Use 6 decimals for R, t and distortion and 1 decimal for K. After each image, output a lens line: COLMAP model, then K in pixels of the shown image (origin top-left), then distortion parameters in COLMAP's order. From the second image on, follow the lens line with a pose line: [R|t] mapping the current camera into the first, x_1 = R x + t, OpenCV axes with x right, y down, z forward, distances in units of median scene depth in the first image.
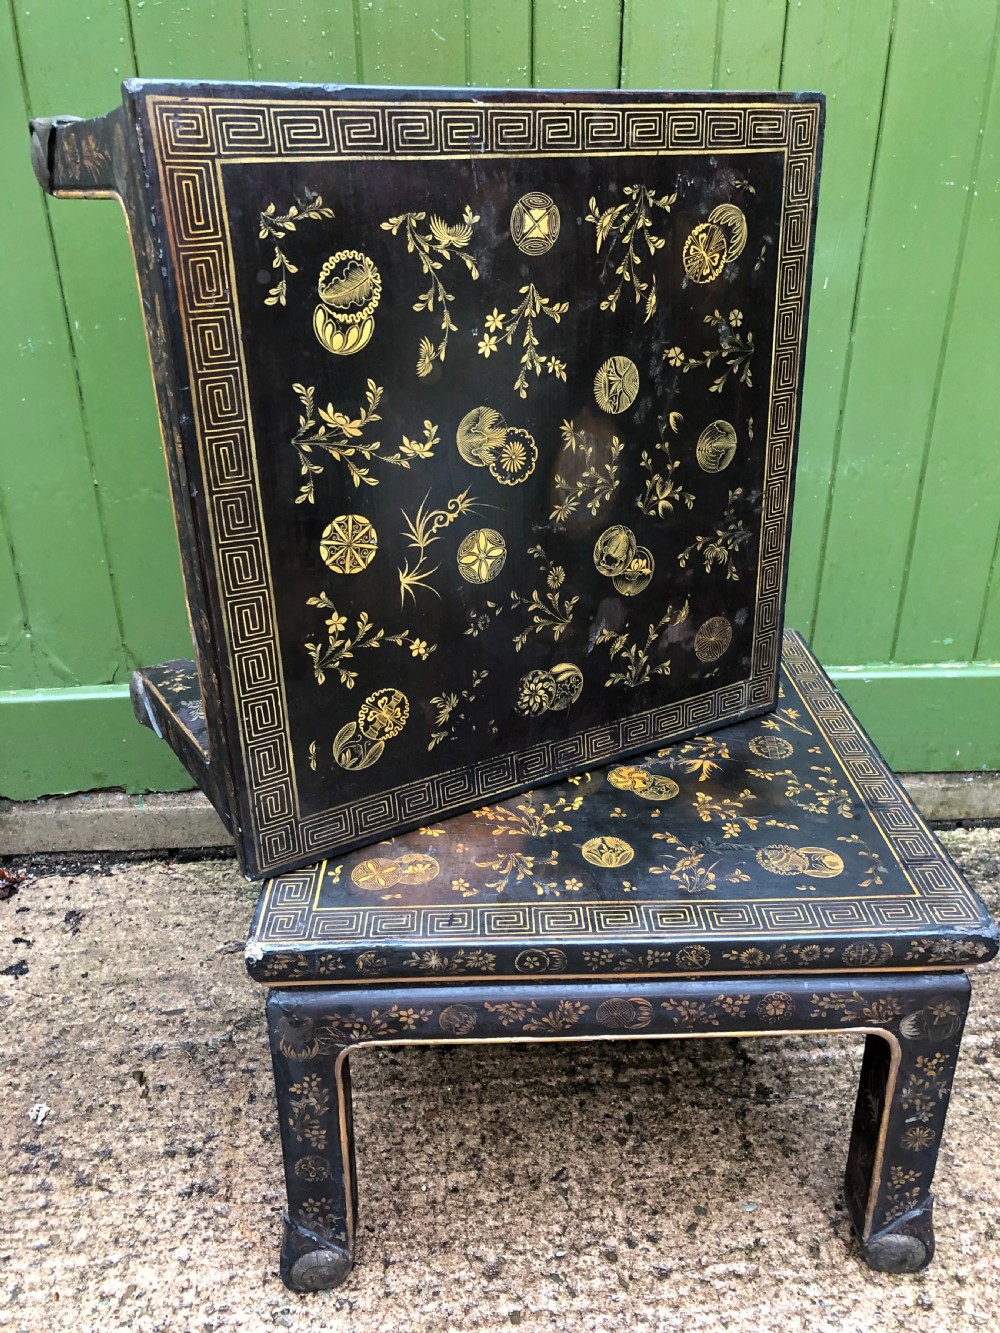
lens RADIAL K [[1101.8, 0, 500.8], [0, 1101.8, 666.7], [0, 0, 1]] dist [0.012615, 0.003489]
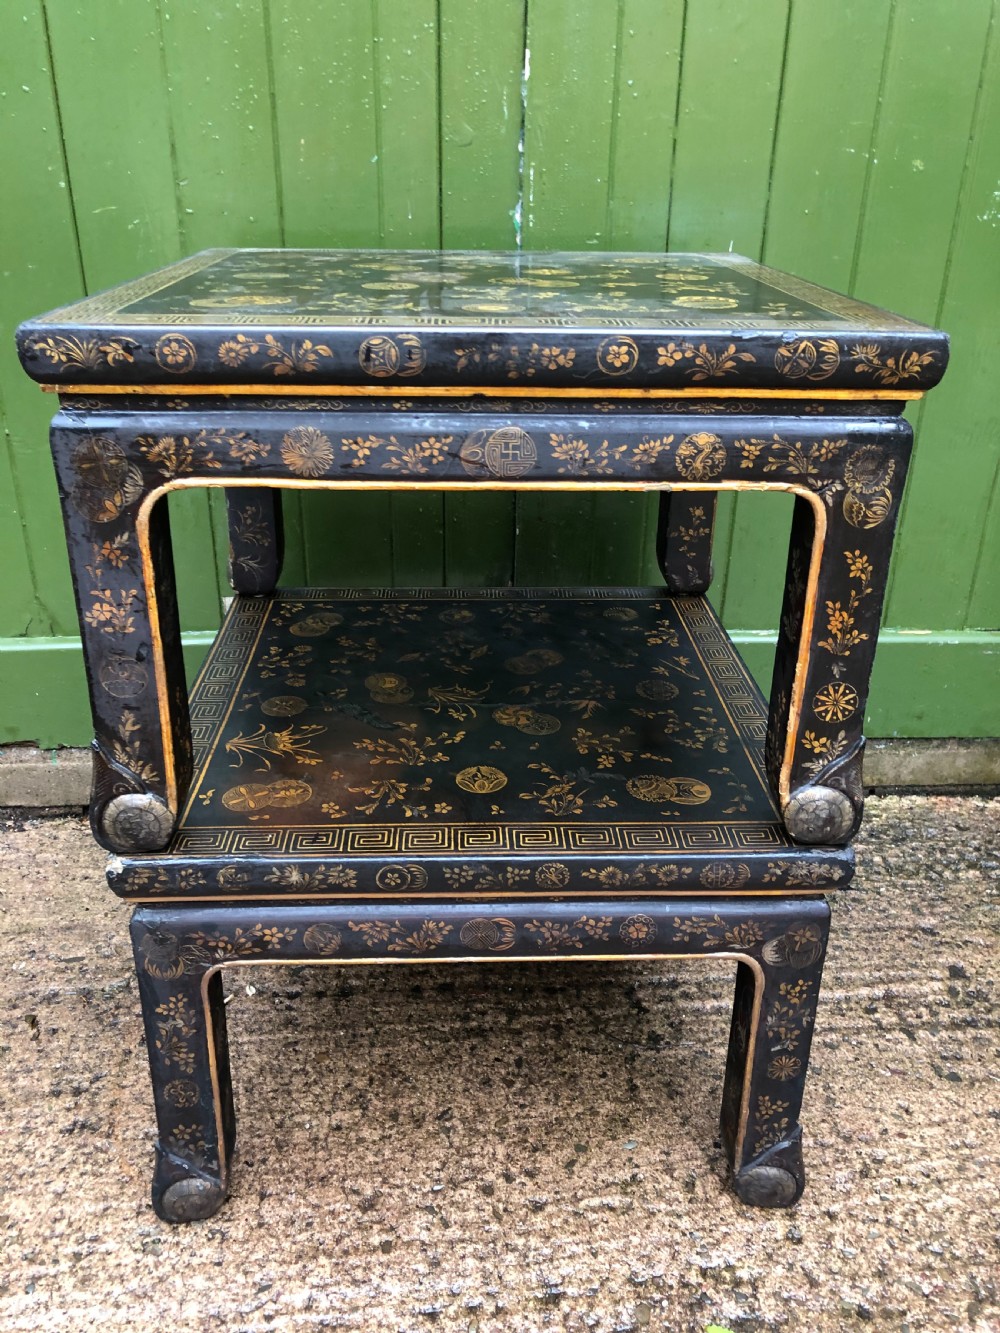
lens RADIAL K [[1101.1, 0, 496.1], [0, 1101.1, 660.3], [0, 0, 1]] dist [0.017633, -0.003053]
pose [[0.999775, 0.013361, 0.016482, 0.084035], [-0.013121, 0.999808, -0.014551, 0.066007], [-0.016673, 0.014332, 0.999758, -0.010345]]
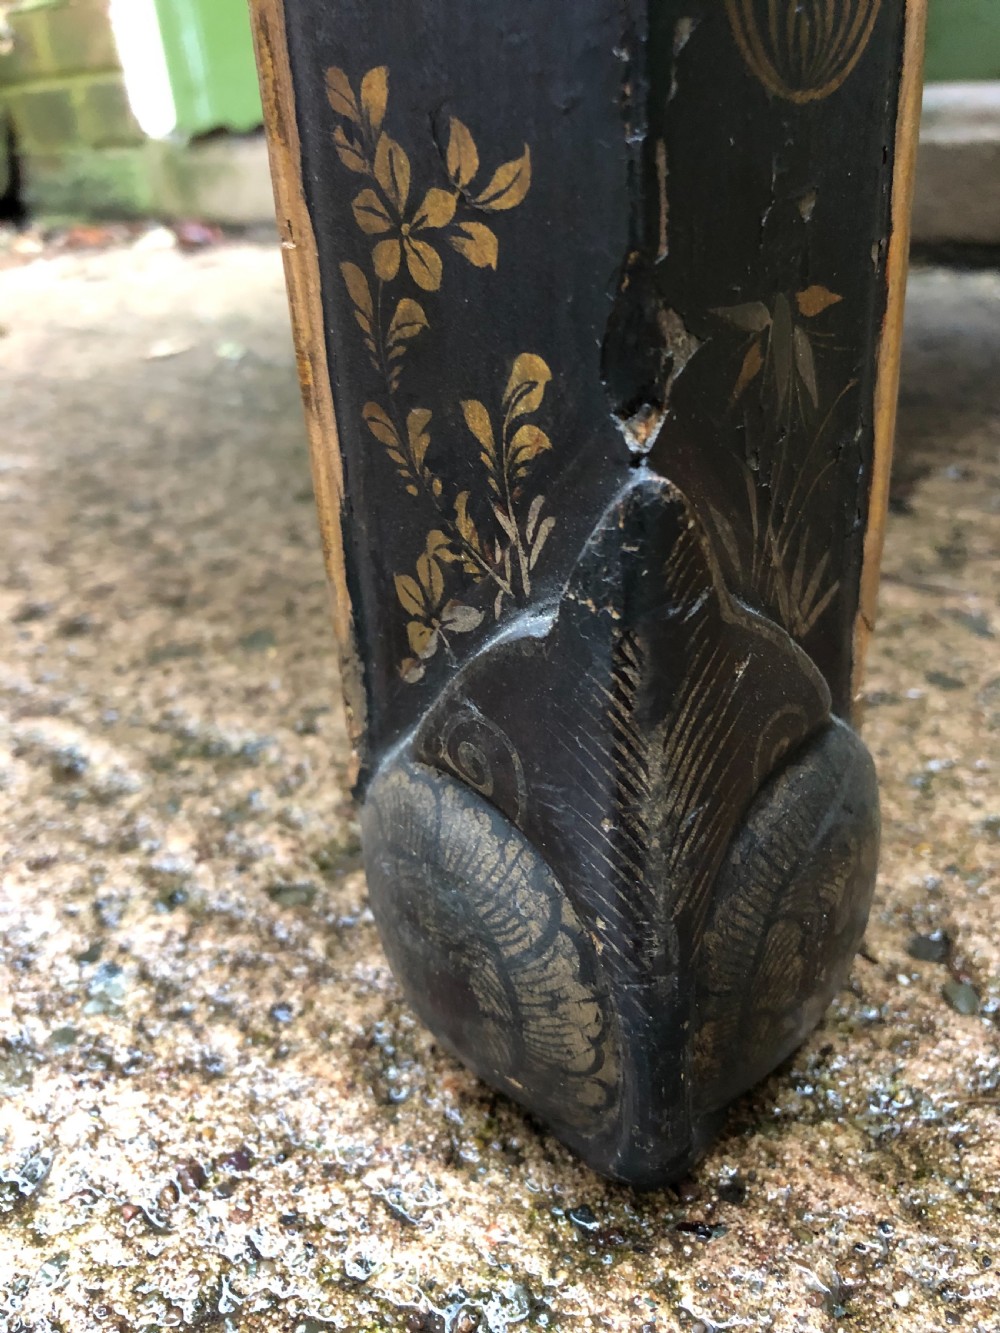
lens RADIAL K [[1129.7, 0, 499.0], [0, 1129.7, 665.8], [0, 0, 1]] dist [-0.001807, -0.002424]
pose [[0.698506, 0.289828, -0.654285, 0.431008], [-0.255377, 0.955068, 0.150427, 0.454377], [0.668485, 0.062015, 0.741136, 0.857183]]
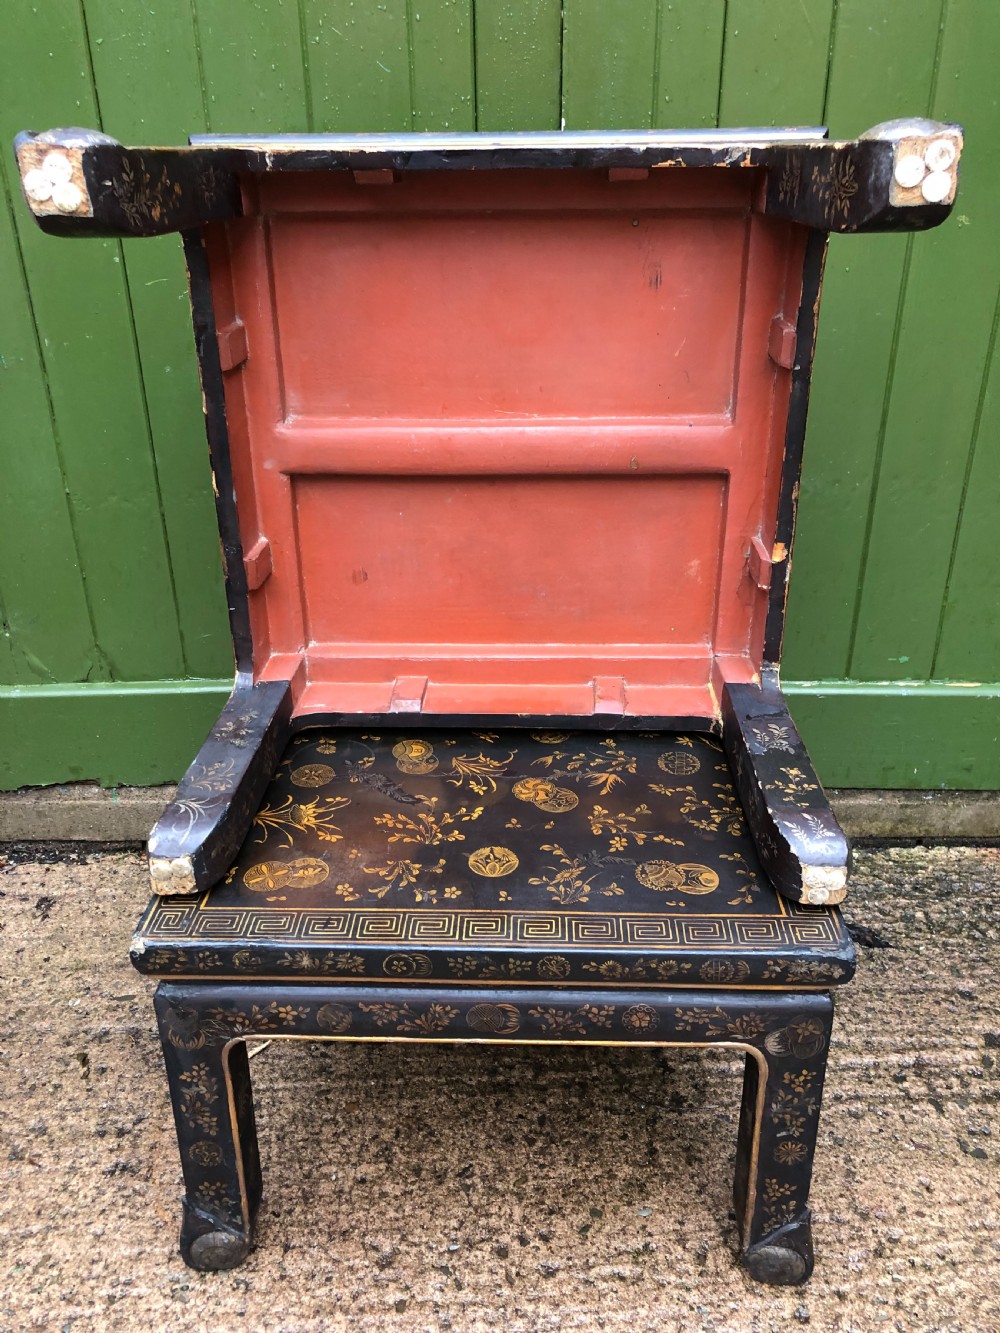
lens RADIAL K [[1098.0, 0, 499.5], [0, 1098.0, 661.6], [0, 0, 1]] dist [0.022256, -0.014142]
pose [[0.997972, 0.023084, -0.059329, 0.145137], [-0.023119, 0.999733, 0.000097, -0.018809], [0.059315, 0.001275, 0.998238, -0.029586]]
